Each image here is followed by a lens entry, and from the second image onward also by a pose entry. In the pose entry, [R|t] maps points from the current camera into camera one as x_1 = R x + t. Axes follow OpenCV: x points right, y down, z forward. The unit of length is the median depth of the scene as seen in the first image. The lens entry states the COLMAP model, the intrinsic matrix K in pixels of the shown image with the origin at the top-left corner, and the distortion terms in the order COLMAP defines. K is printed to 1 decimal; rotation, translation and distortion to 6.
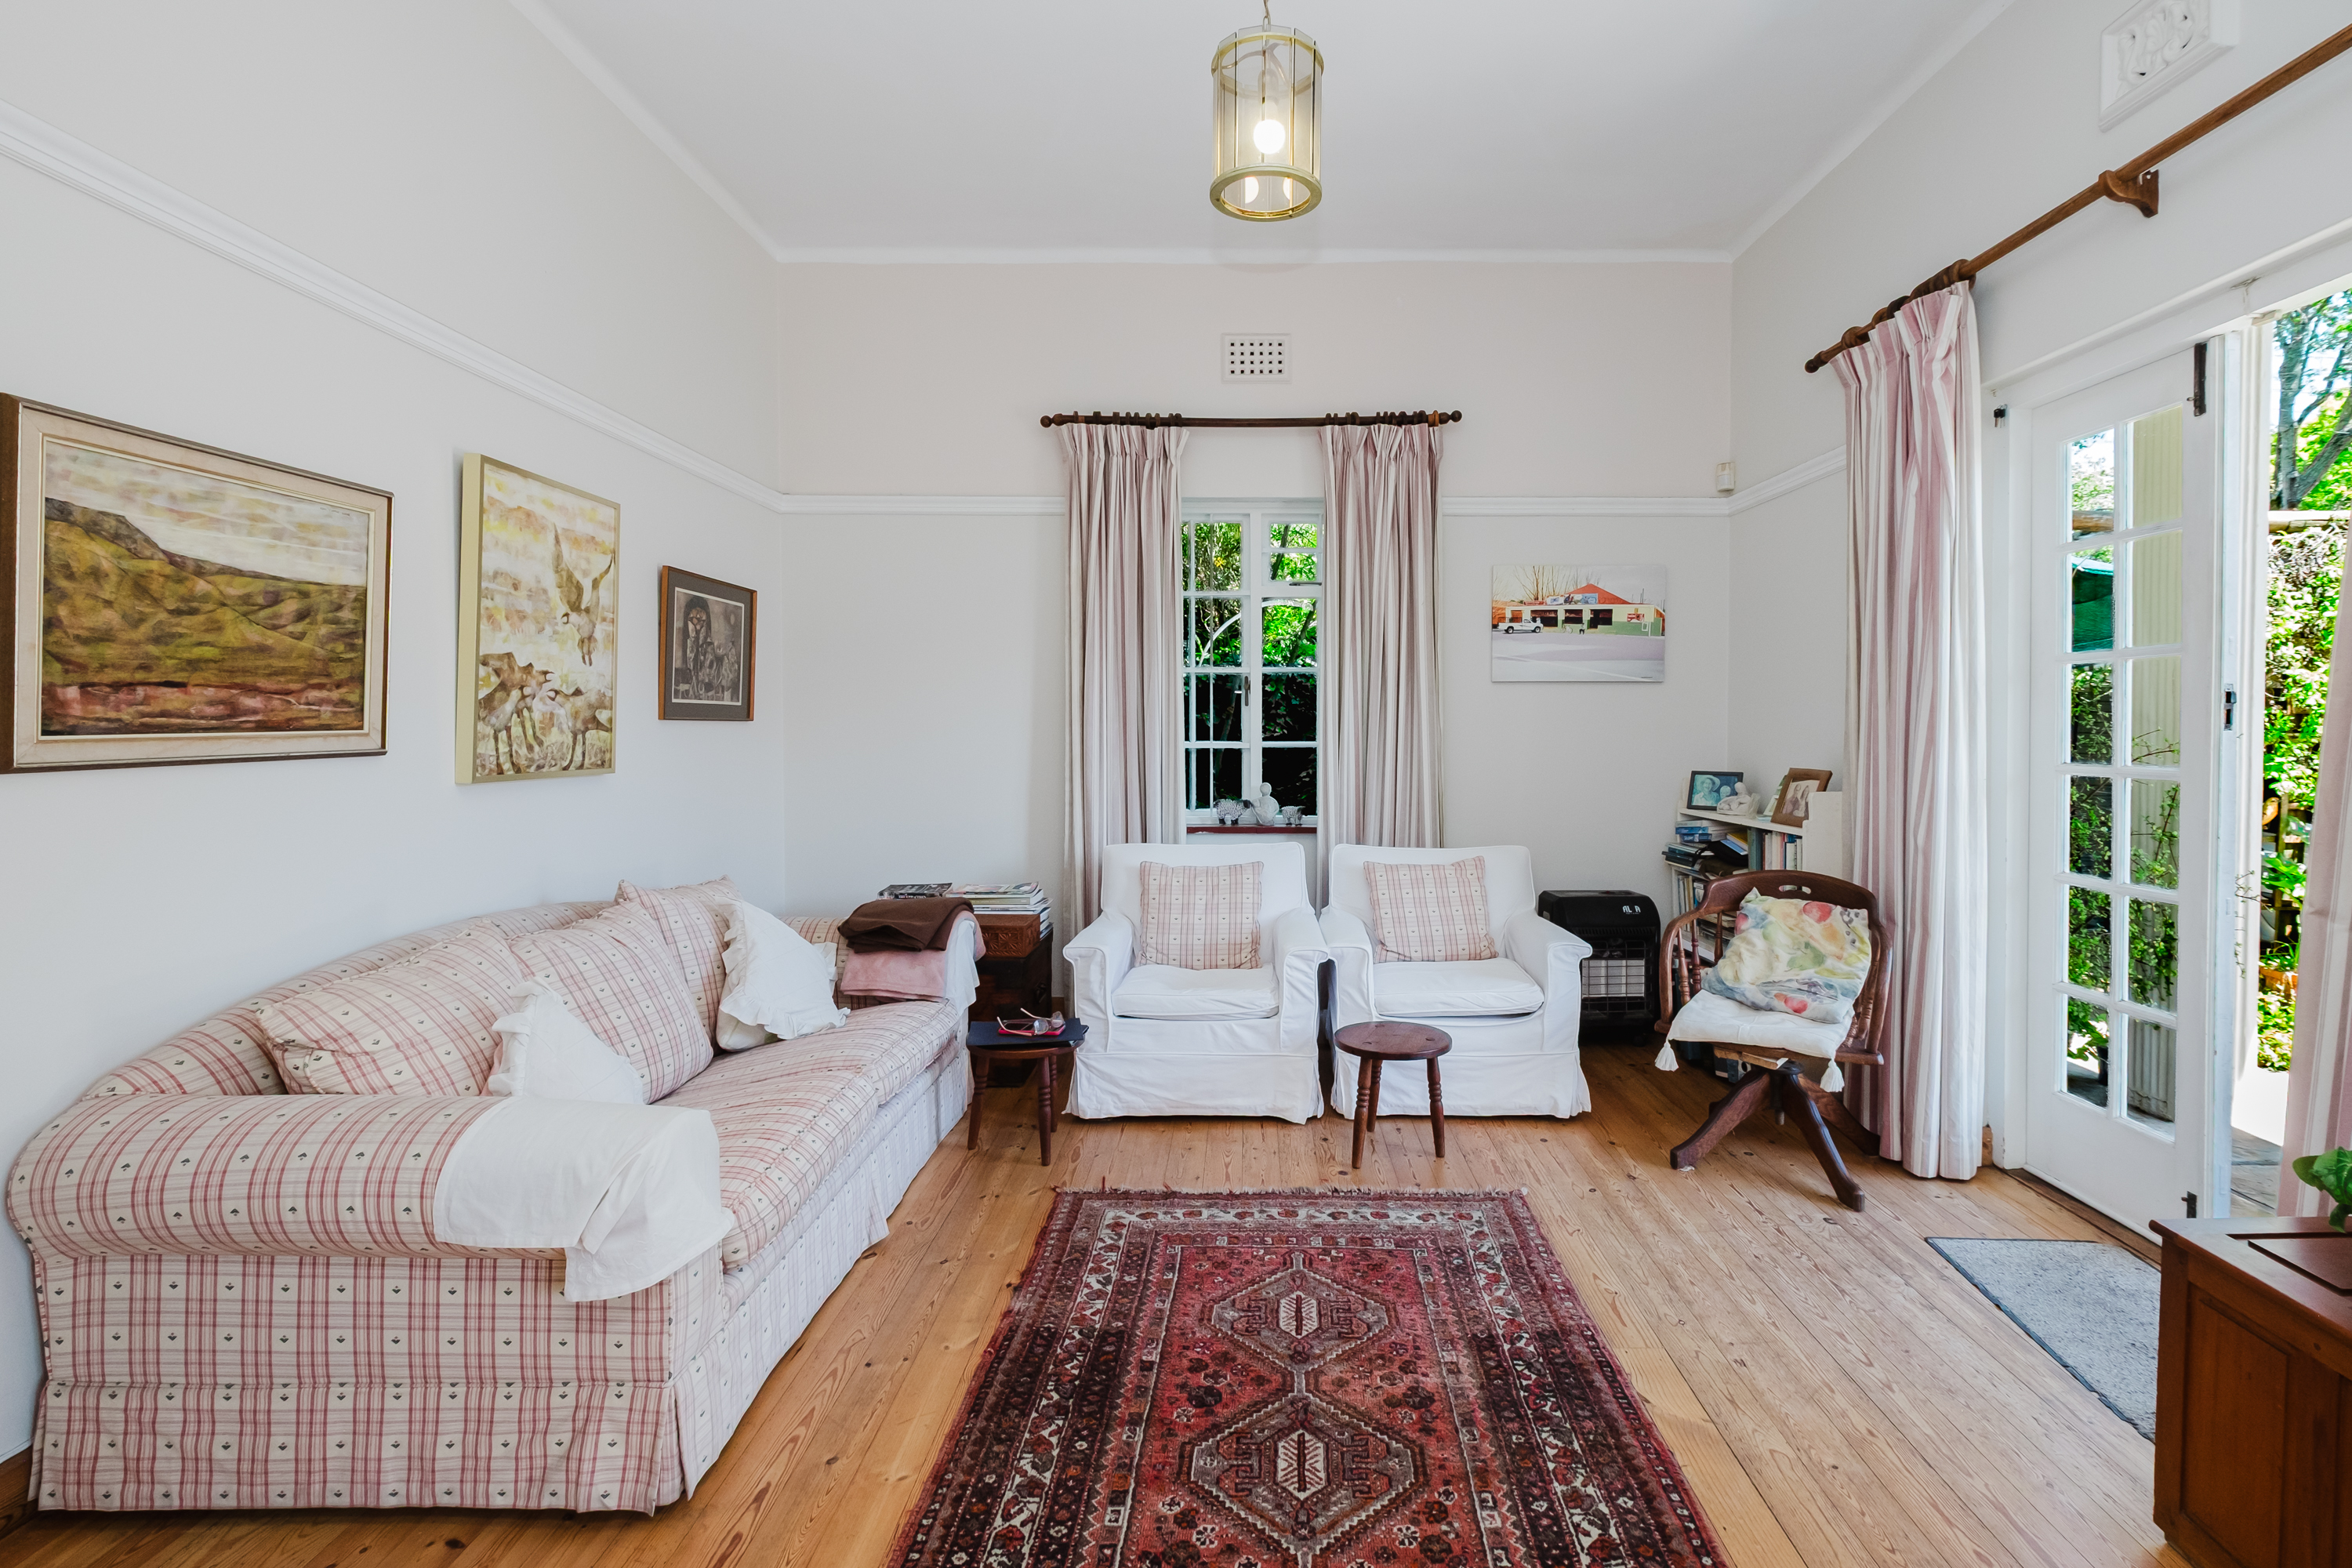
lens RADIAL K [[1055.0, 0, 1168.2], [0, 1055.0, 732.7], [0, 0, 1]] dist [-0.003229, -0.000845]
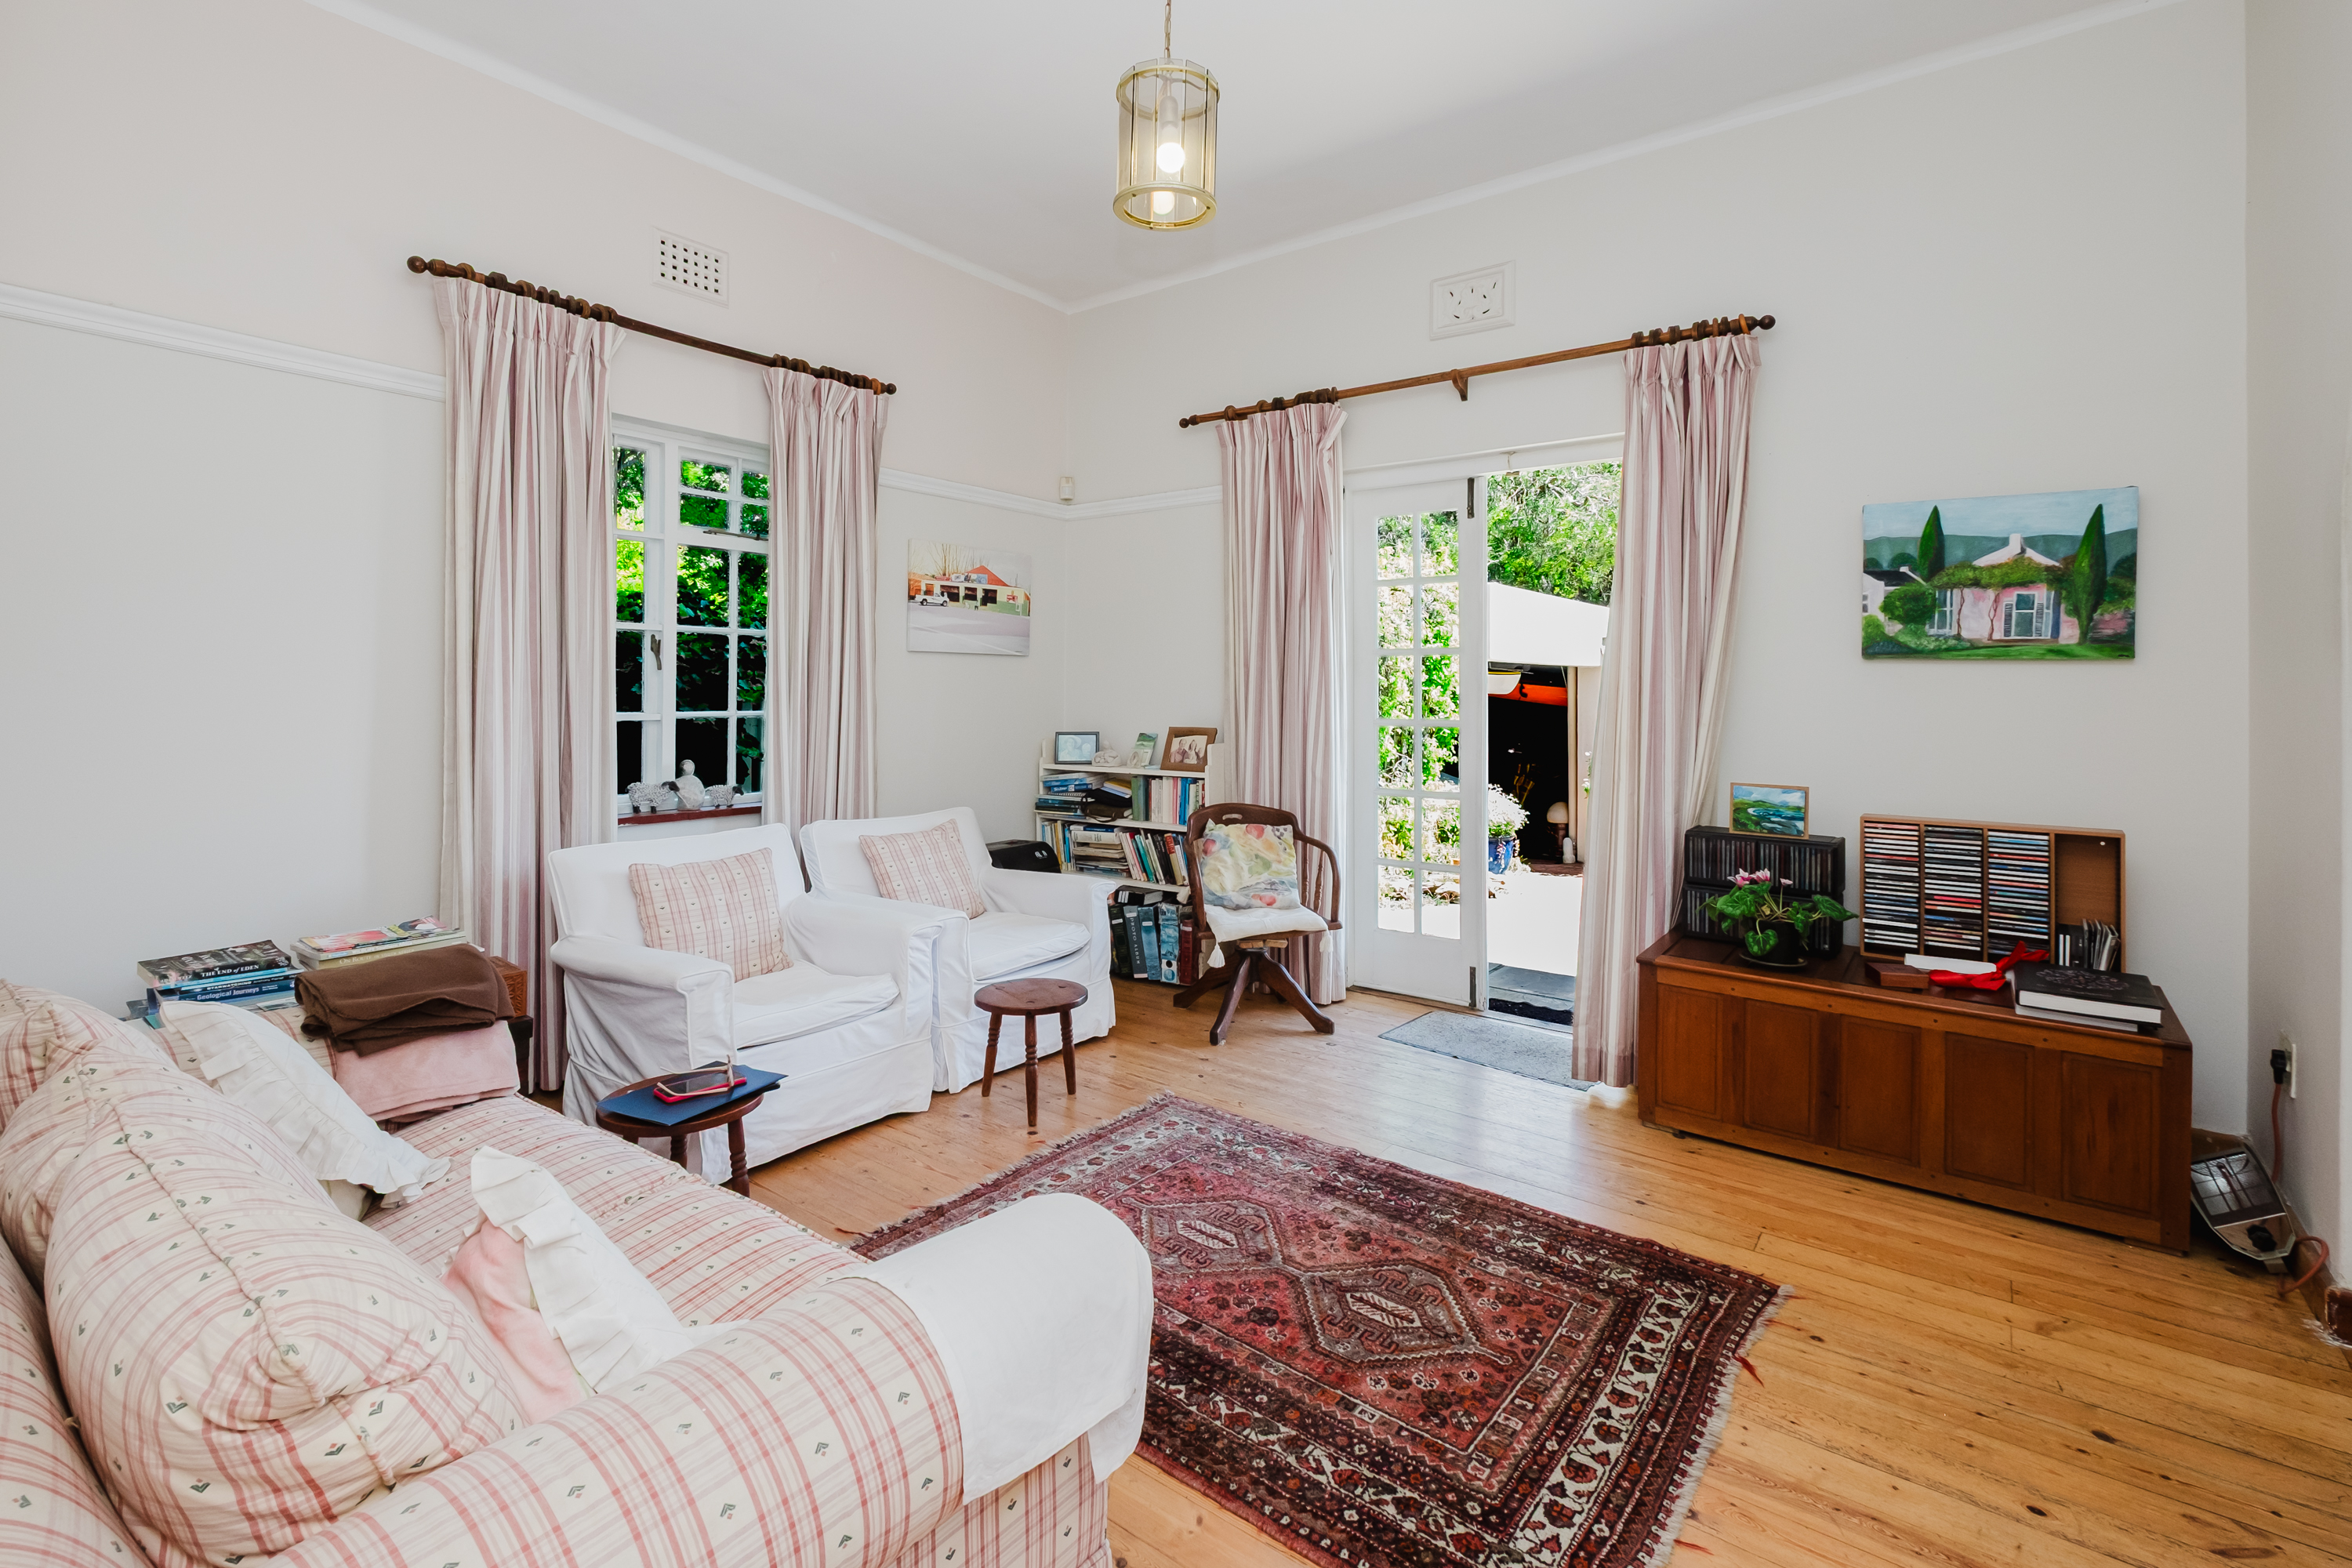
lens RADIAL K [[1073.3, 0, 1176.9], [0, 1073.3, 666.7], [0, 0, 1]] dist [0.000837, -0.000734]
pose [[0.603250, 0.020578, 0.797287, -0.572036], [0.002369, 0.999616, -0.027592, -0.005147], [-0.797549, 0.018534, 0.602970, 0.244963]]
